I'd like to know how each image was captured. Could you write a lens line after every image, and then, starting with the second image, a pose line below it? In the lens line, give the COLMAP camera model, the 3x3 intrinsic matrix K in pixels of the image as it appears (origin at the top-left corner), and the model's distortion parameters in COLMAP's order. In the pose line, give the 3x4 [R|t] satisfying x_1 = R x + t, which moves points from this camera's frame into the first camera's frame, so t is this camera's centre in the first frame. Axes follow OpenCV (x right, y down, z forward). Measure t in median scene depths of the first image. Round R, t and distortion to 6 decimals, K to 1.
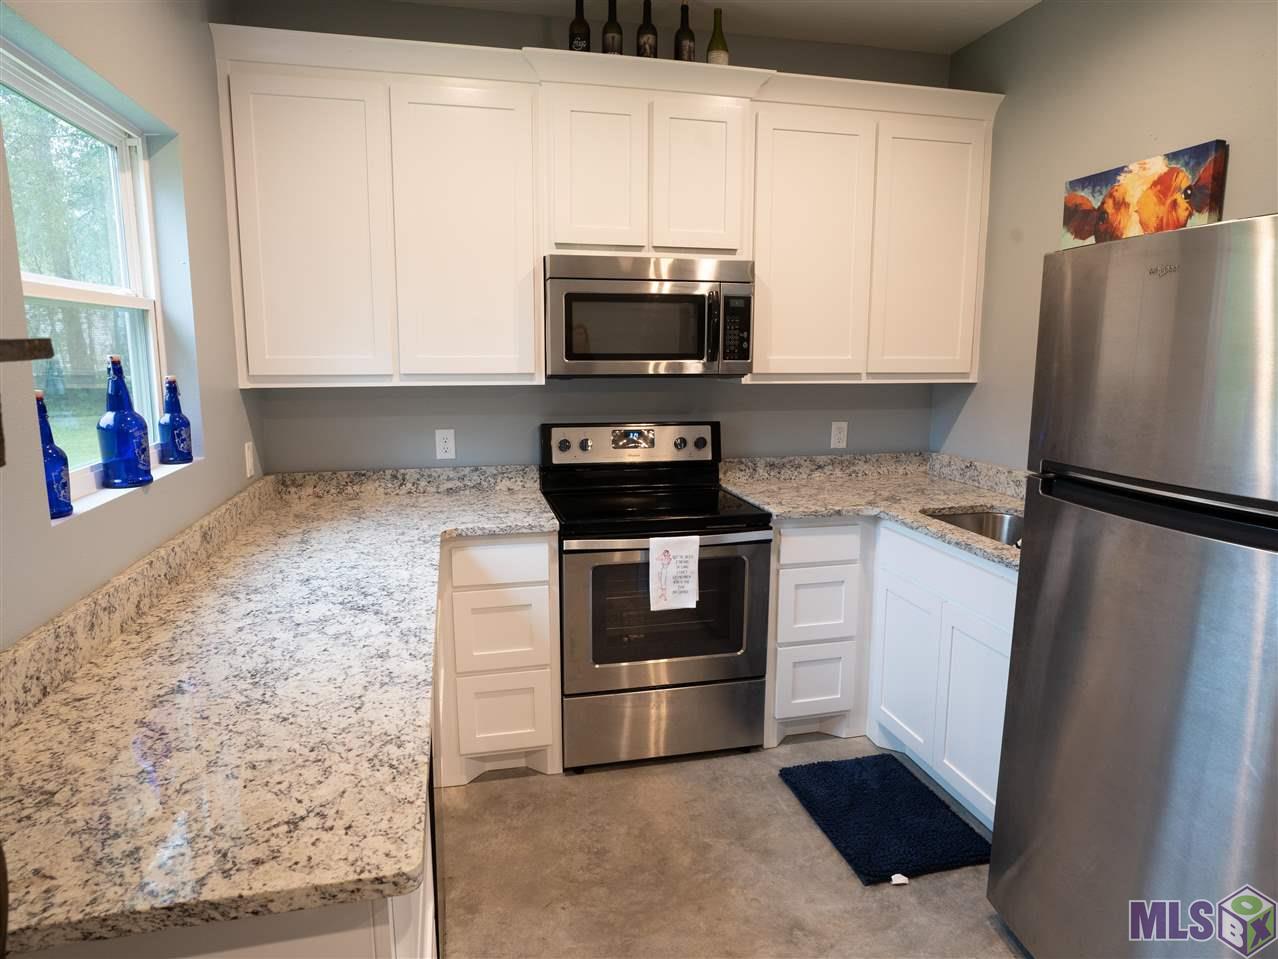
lens RADIAL K [[808.8, 0, 639.0], [0, 808.8, 479.5], [0, 0, 1]] dist [-0.000526, -0.000728]
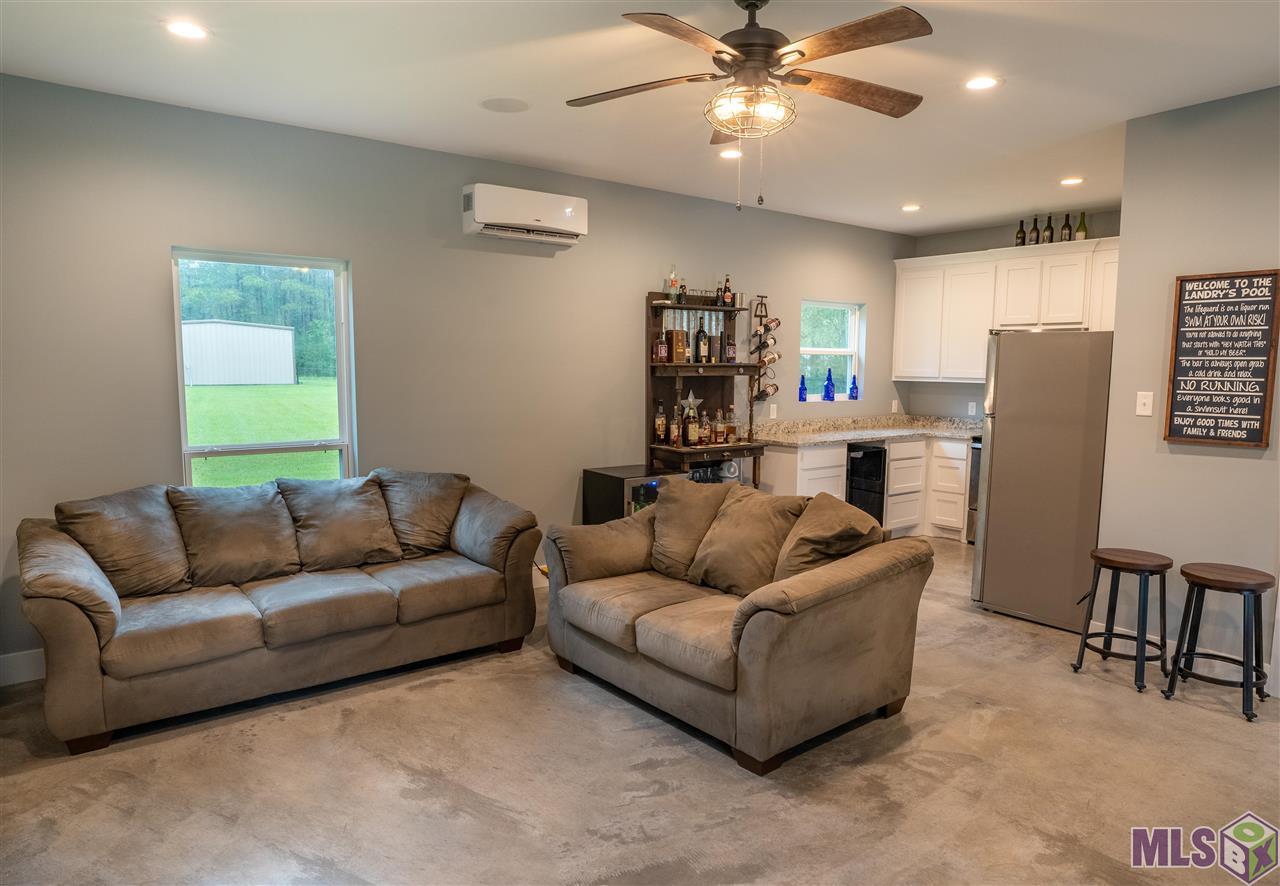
lens RADIAL K [[728.0, 0, 640.0], [0, 728.0, 443.0], [0, 0, 1]] dist [-0.026681, -0.000235]
pose [[0.410786, 0.098417, -0.906405, 1.498632], [-0.162474, 0.986146, 0.033441, 0.165134], [0.897138, 0.133530, 0.421085, -0.856819]]
